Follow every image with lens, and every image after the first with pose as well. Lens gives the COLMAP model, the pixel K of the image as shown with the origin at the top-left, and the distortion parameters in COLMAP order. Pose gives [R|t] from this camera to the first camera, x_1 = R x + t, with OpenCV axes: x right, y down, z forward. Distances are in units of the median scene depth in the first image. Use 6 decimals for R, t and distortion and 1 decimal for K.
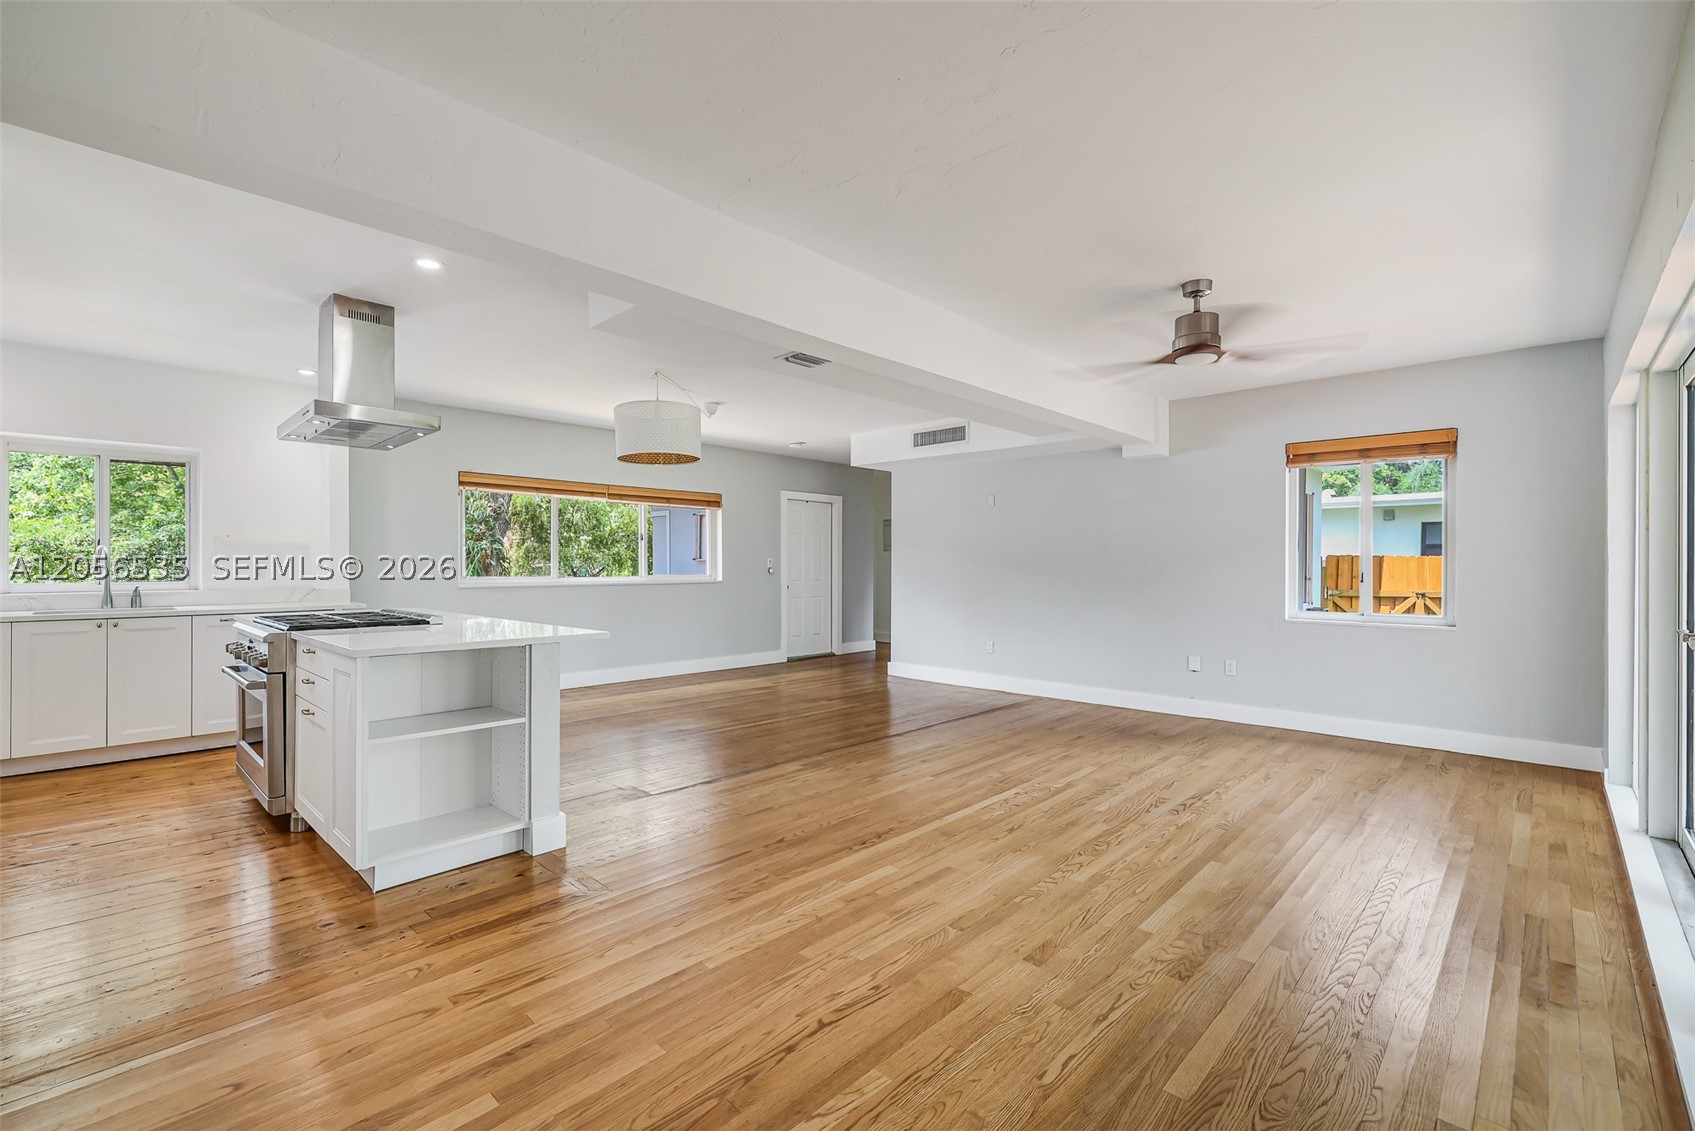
lens RADIAL K [[722.6, 0, 836.4], [0, 722.6, 573.9], [0, 0, 1]] dist [0.000309, -0.000388]
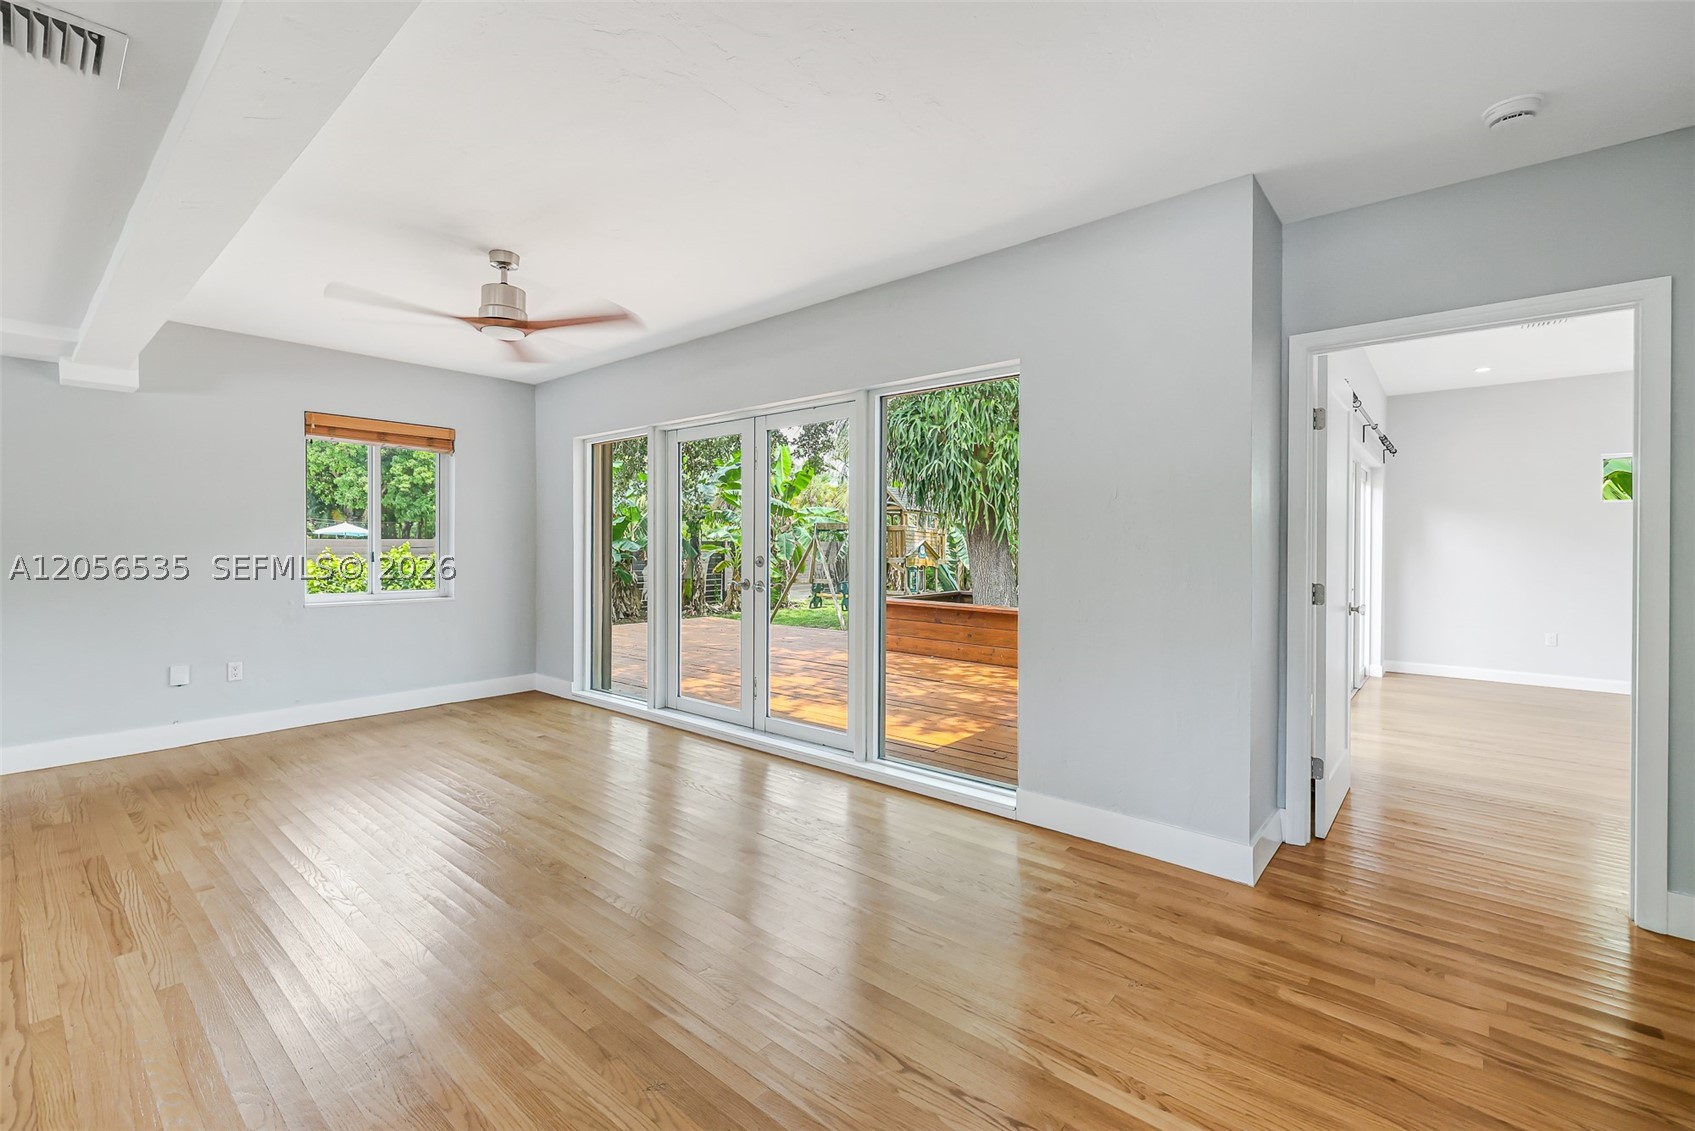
lens RADIAL K [[722.6, 0, 833.6], [0, 722.6, 551.1], [0, 0, 1]] dist [0.000309, -0.000388]
pose [[-0.049834, -0.009565, 0.998712, -0.348463], [0.006892, 0.999927, 0.009921, -0.010651], [-0.998734, 0.007378, -0.049765, 0.435185]]
